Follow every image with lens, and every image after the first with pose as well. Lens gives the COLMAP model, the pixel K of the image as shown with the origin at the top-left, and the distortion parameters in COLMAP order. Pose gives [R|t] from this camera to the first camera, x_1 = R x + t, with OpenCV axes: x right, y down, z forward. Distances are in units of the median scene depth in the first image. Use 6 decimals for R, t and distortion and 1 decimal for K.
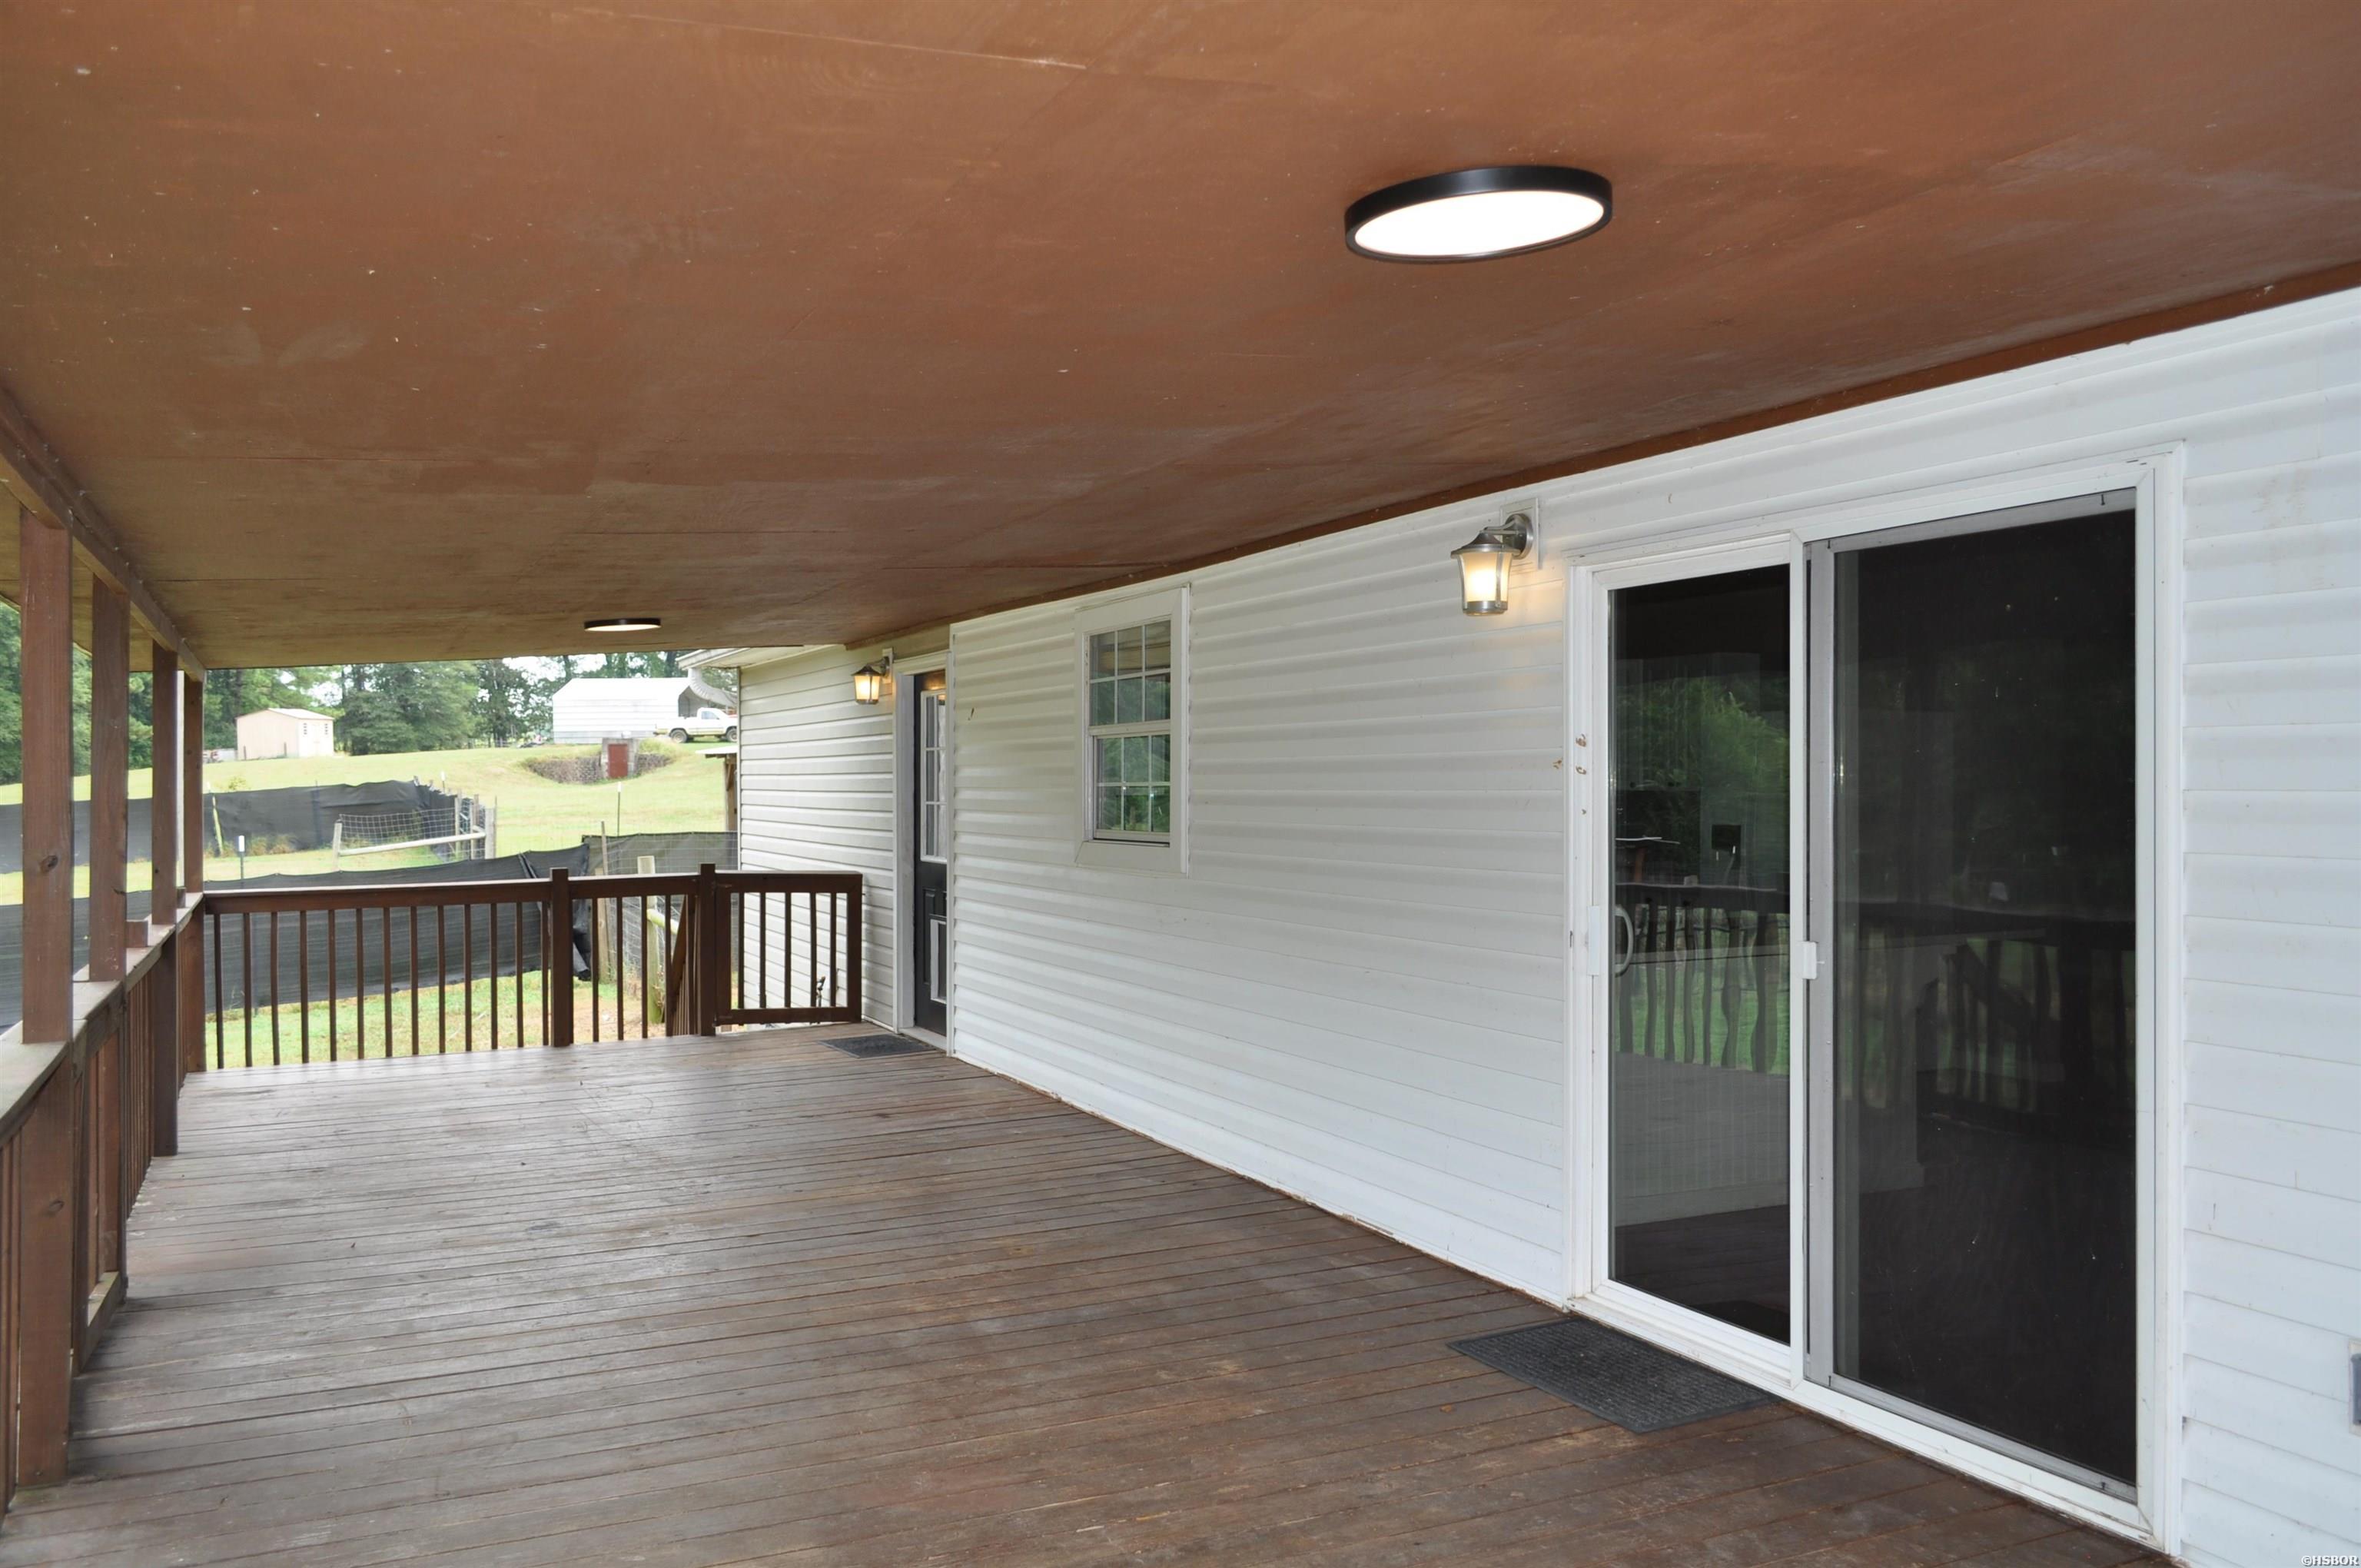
lens RADIAL K [[1869.4, 0, 1180.5], [0, 1869.4, 784.0], [0, 0, 1]] dist [-0.012087, 0.007060]
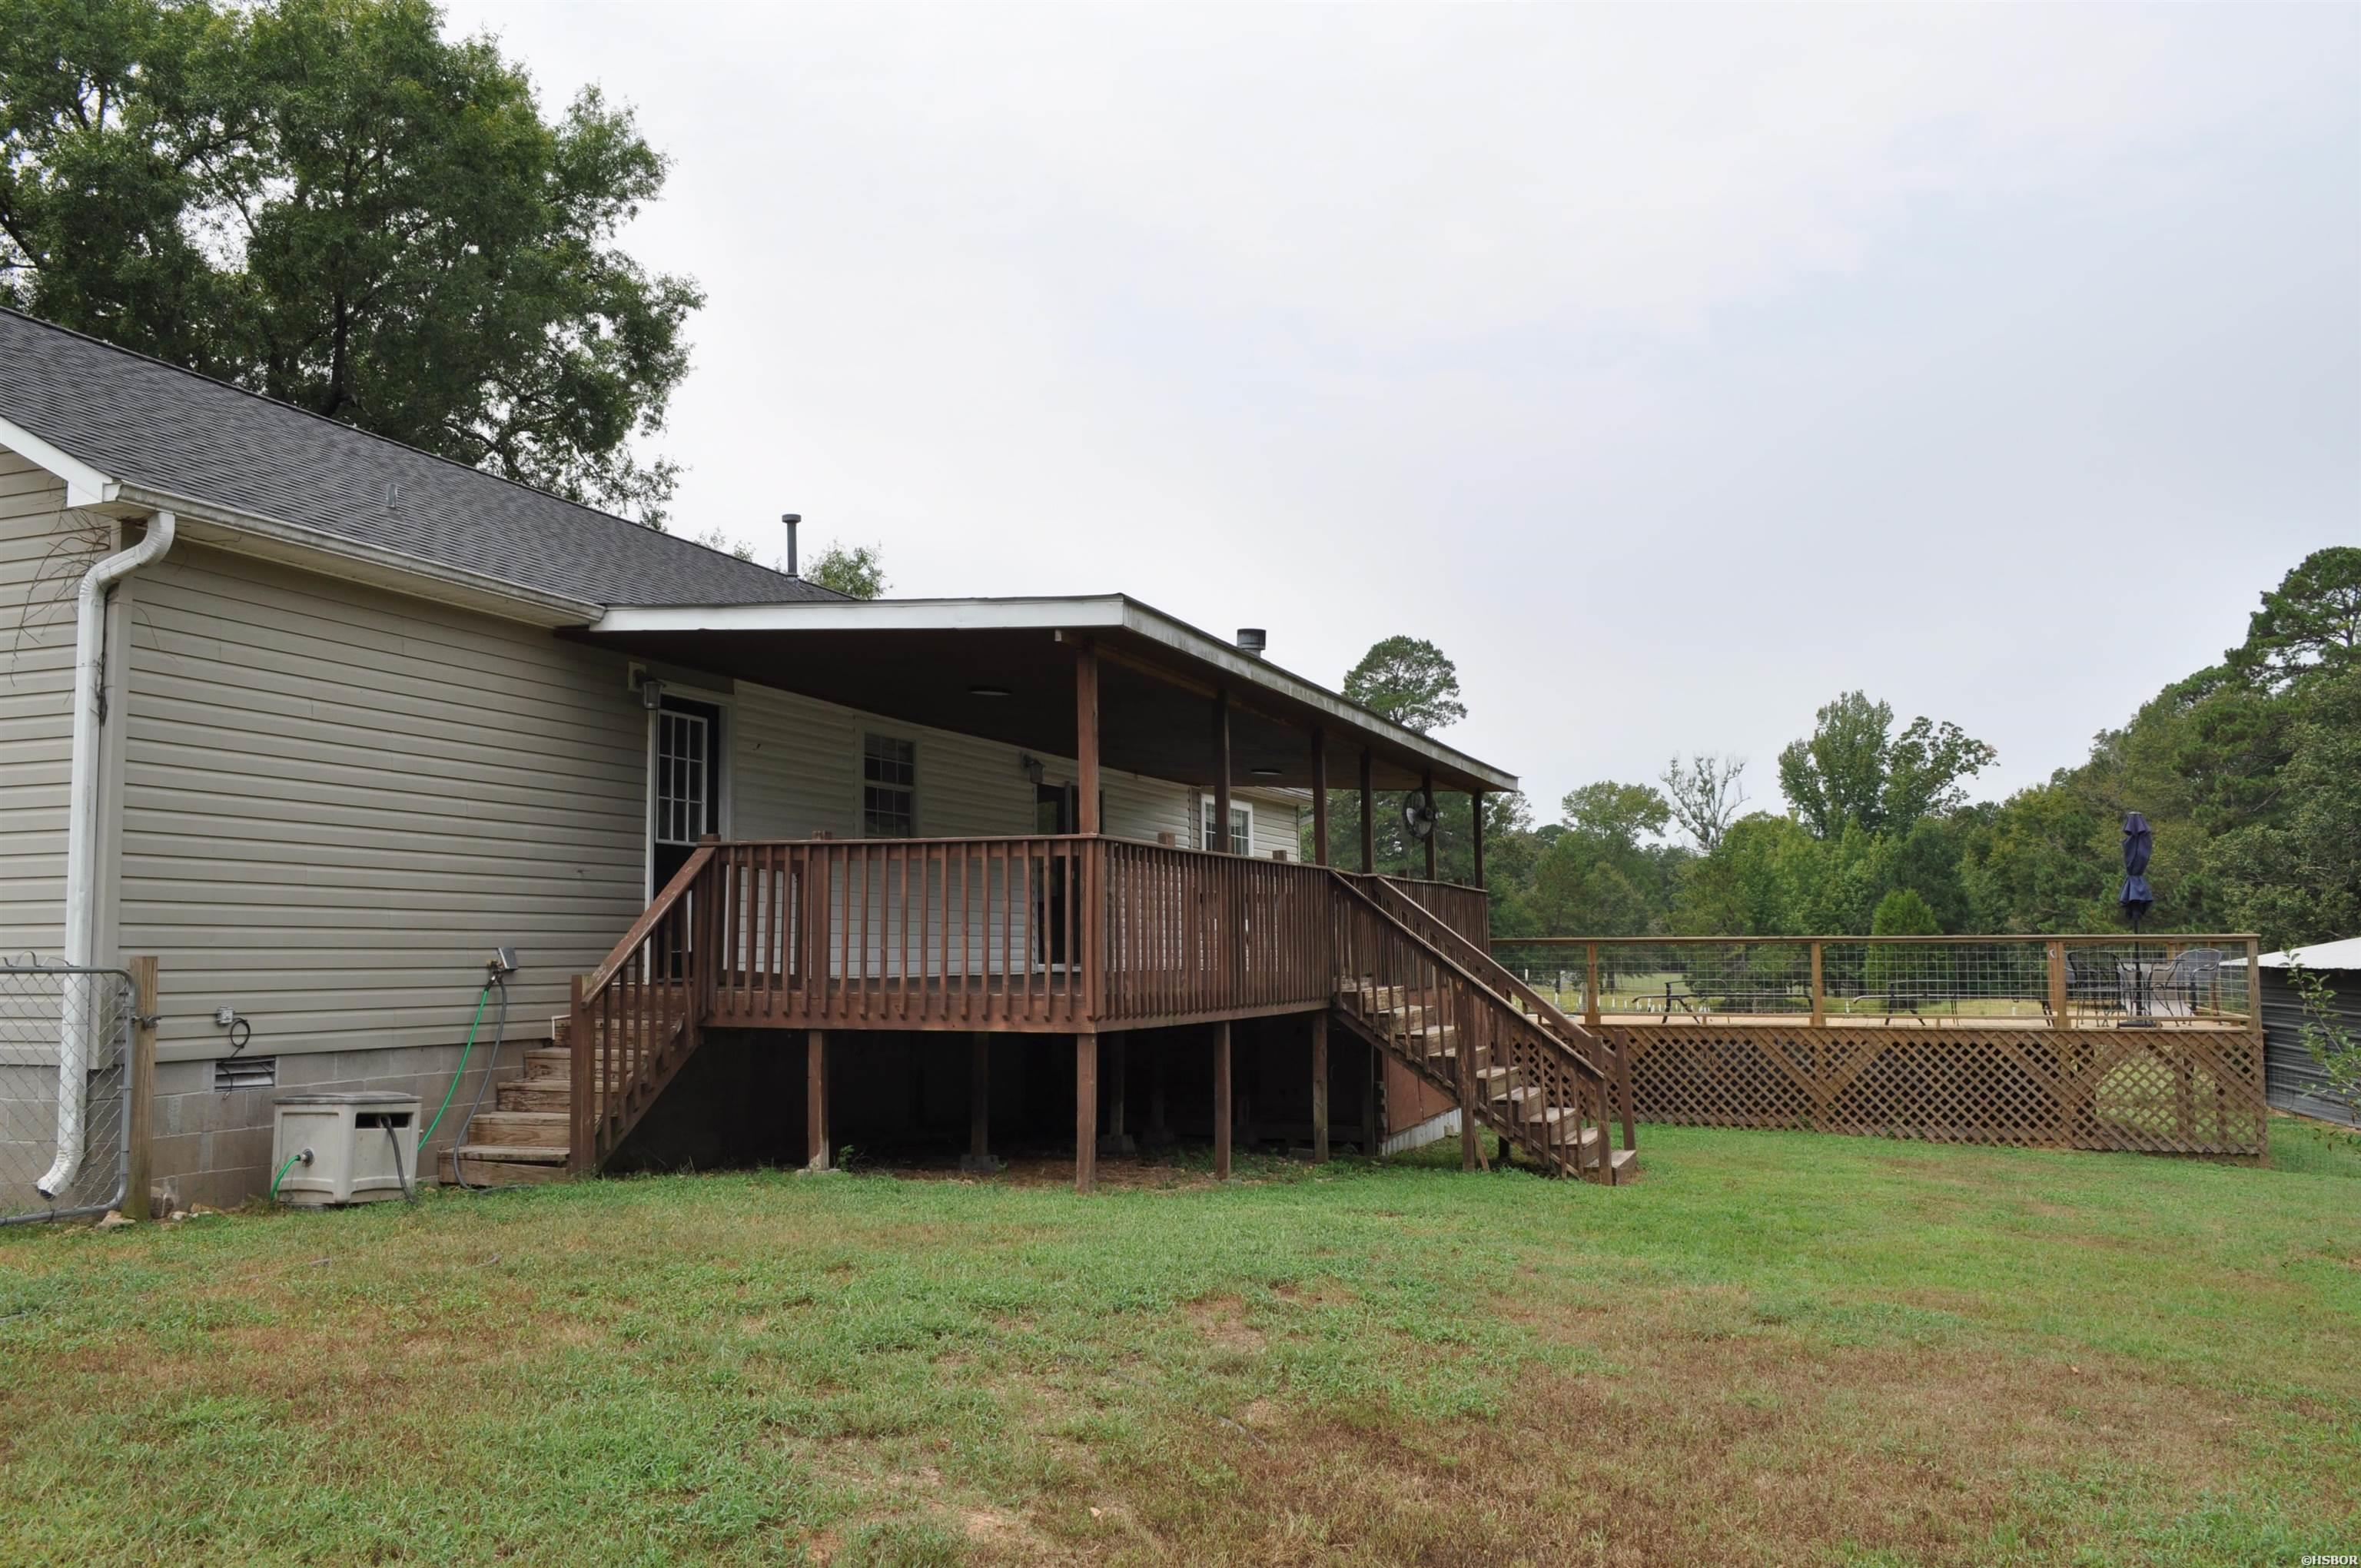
lens RADIAL K [[1869.4, 0, 1180.5], [0, 1869.4, 784.0], [0, 0, 1]] dist [-0.012087, 0.007060]
pose [[-0.693150, 0.080192, 0.716318, -2.415553], [0.015769, 0.995241, -0.096158, 0.241291], [-0.720621, -0.055356, -0.691116, 3.053101]]
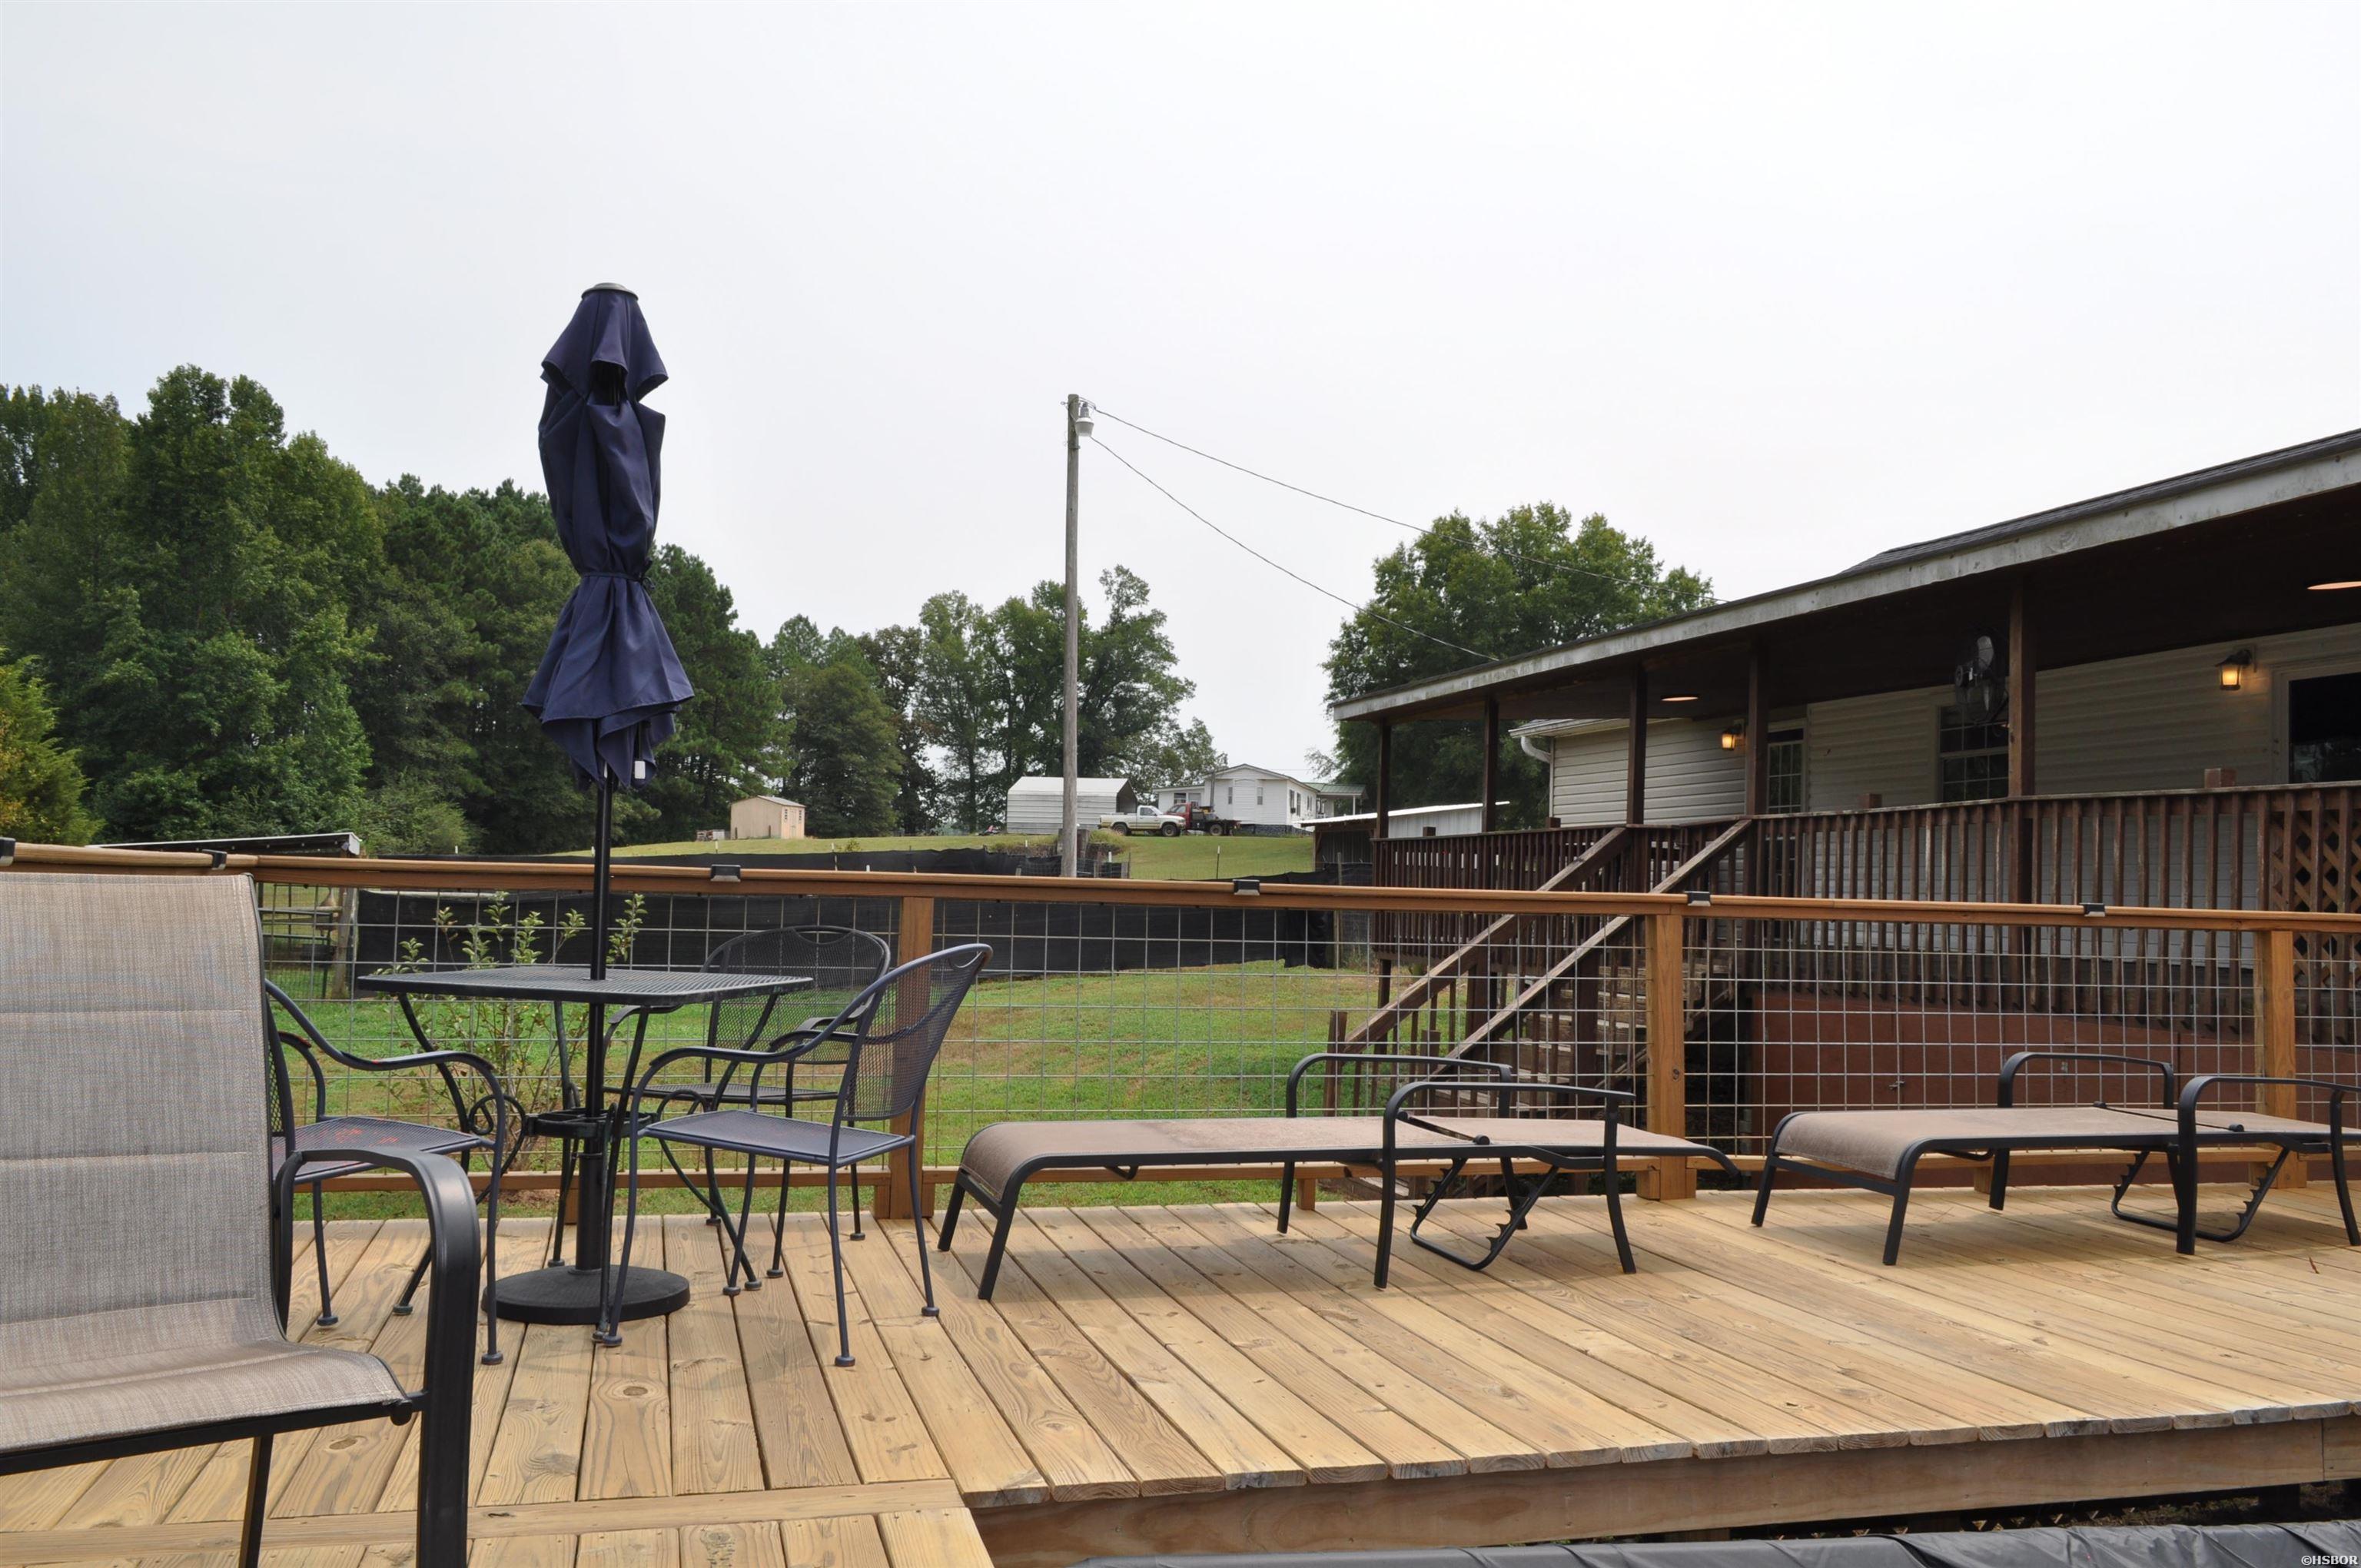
lens RADIAL K [[1869.4, 0, 1180.5], [0, 1869.4, 784.0], [0, 0, 1]] dist [-0.012087, 0.007060]
pose [[0.986004, 0.037680, -0.162410, -0.741402], [-0.048488, 0.996829, -0.063101, 0.235586], [0.159517, 0.070093, 0.984704, -1.501016]]
